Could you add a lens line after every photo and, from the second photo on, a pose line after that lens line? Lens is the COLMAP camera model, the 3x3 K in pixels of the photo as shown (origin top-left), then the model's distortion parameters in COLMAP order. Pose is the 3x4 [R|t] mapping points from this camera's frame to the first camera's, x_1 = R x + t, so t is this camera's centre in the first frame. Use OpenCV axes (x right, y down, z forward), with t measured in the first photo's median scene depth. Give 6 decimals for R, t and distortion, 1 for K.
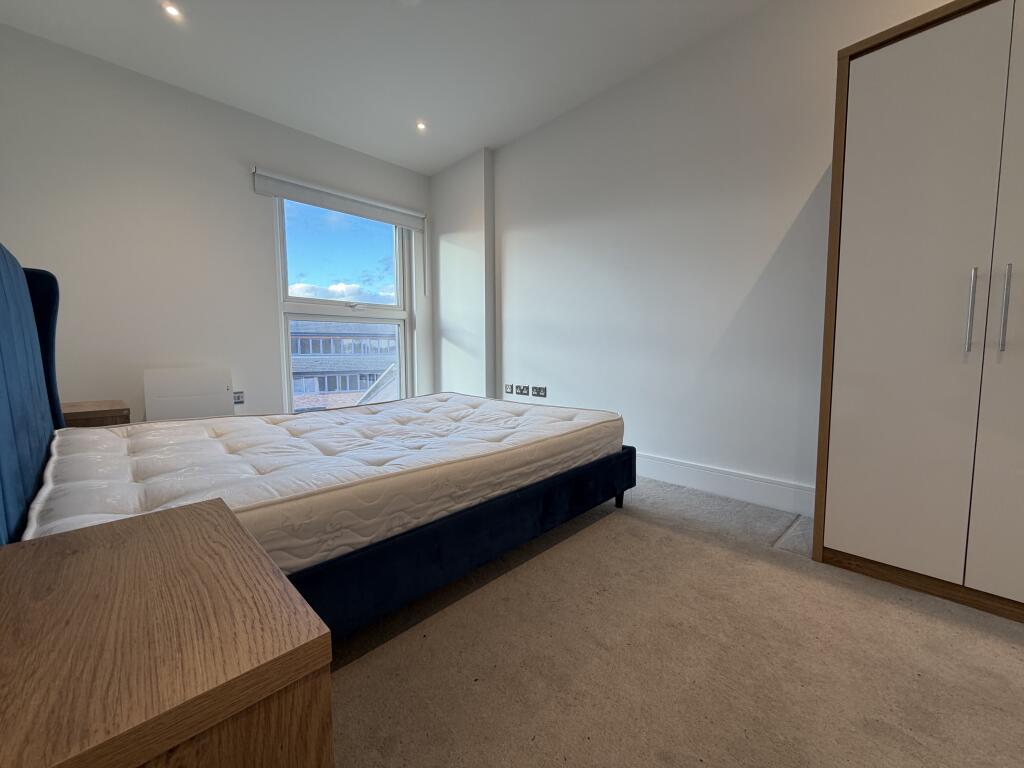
lens RADIAL K [[408.1, 0, 509.2], [0, 408.1, 384.2], [0, 0, 1]] dist [-0.002401, -0.000002]
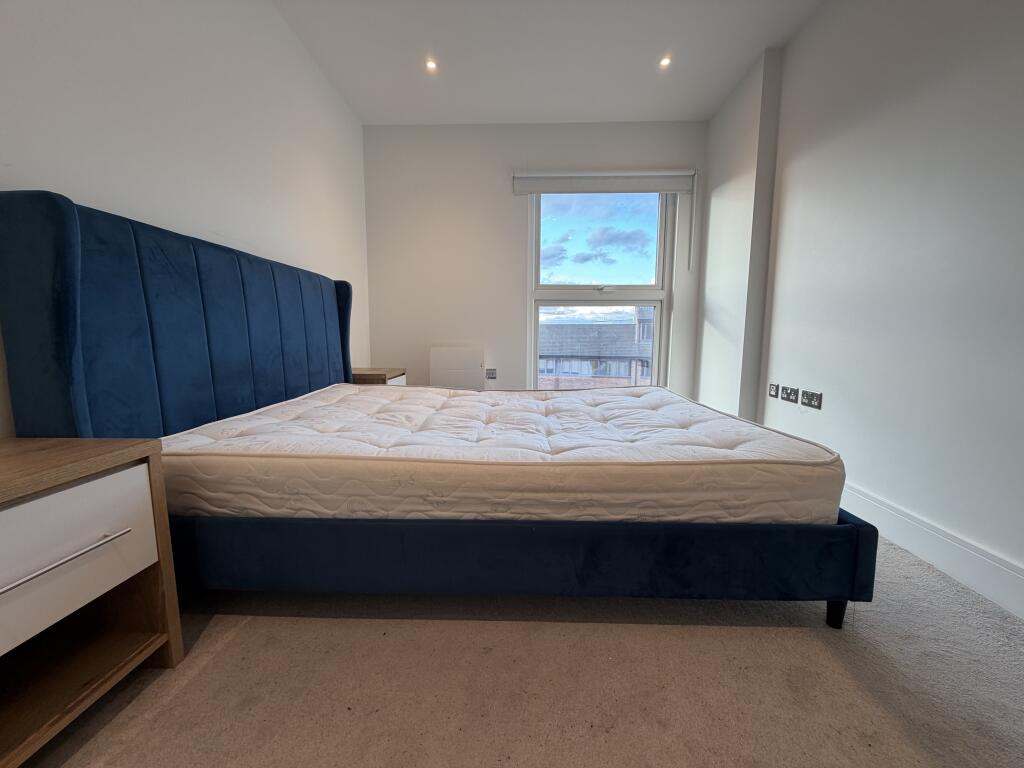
lens RADIAL K [[408.1, 0, 509.2], [0, 408.1, 384.2], [0, 0, 1]] dist [-0.002401, -0.000002]
pose [[0.672143, 0.092895, -0.734571, 0.349745], [-0.068348, 0.995647, 0.063372, -0.021978], [0.737260, 0.007611, 0.675566, 0.316648]]
